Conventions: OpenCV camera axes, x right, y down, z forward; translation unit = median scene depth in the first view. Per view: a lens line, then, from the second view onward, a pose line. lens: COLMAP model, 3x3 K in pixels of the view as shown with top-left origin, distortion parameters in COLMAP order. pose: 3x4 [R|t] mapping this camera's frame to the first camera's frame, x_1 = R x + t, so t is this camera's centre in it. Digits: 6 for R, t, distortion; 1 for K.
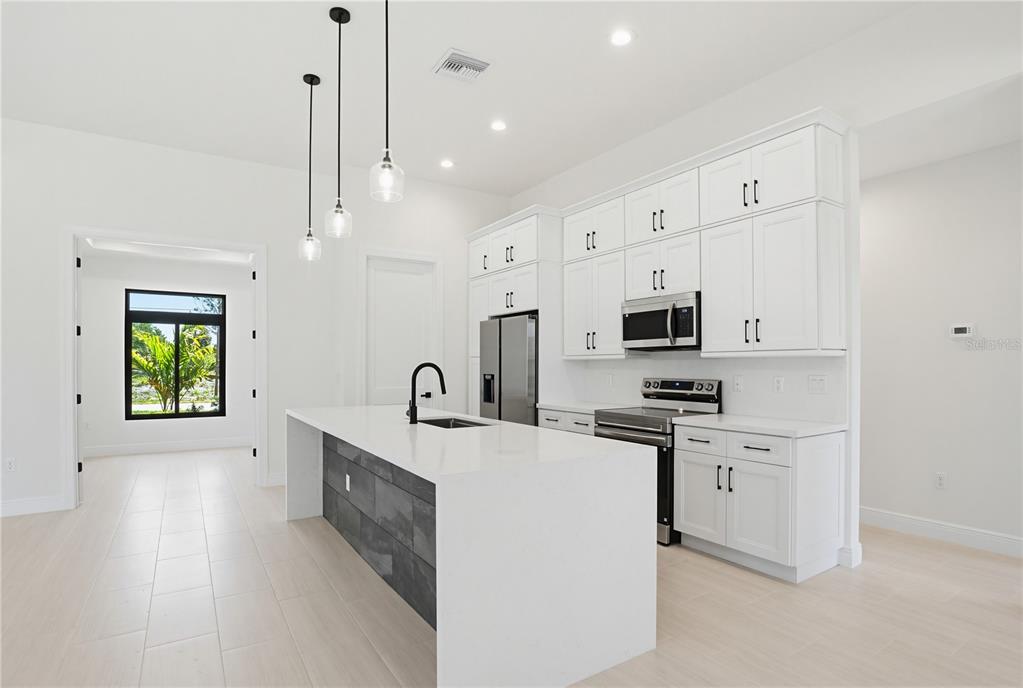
lens RADIAL K [[509.2, 0, 502.7], [0, 509.2, 365.8], [0, 0, 1]] dist [-0.029936, 0.000184]
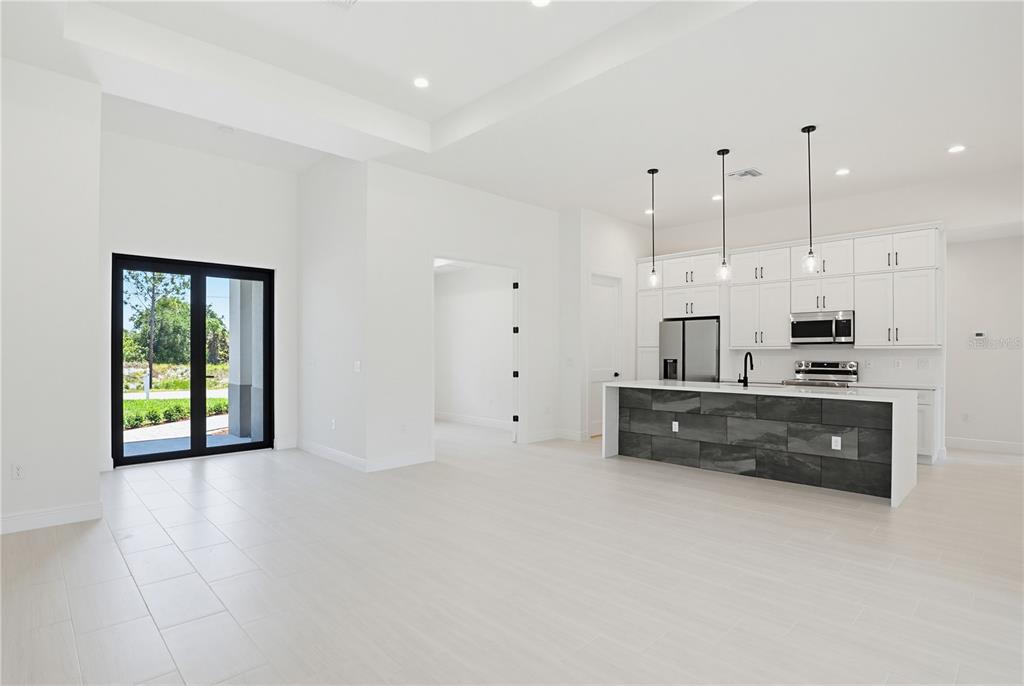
lens RADIAL K [[510.0, 0, 498.3], [0, 510.0, 351.5], [0, 0, 1]] dist [-0.029252, 0.000072]
pose [[0.981379, 0.001741, 0.192073, -1.086084], [-0.000975, 0.999991, -0.004080, 0.001591], [-0.192079, 0.003817, 0.981372, -0.435524]]
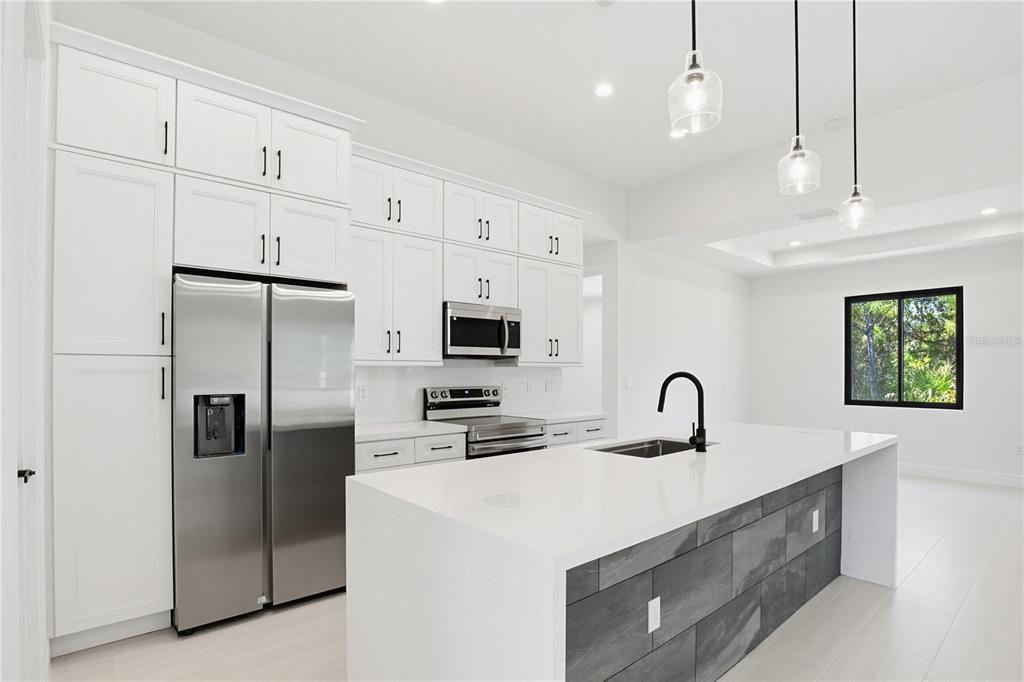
lens RADIAL K [[508.0, 0, 510.5], [0, 508.0, 372.2], [0, 0, 1]] dist [-0.021700, -0.000038]
pose [[-0.130312, 0.003492, 0.991467, -0.718815], [0.008471, 0.999961, -0.002409, -0.000860], [-0.991437, 0.008085, -0.130336, 1.115395]]
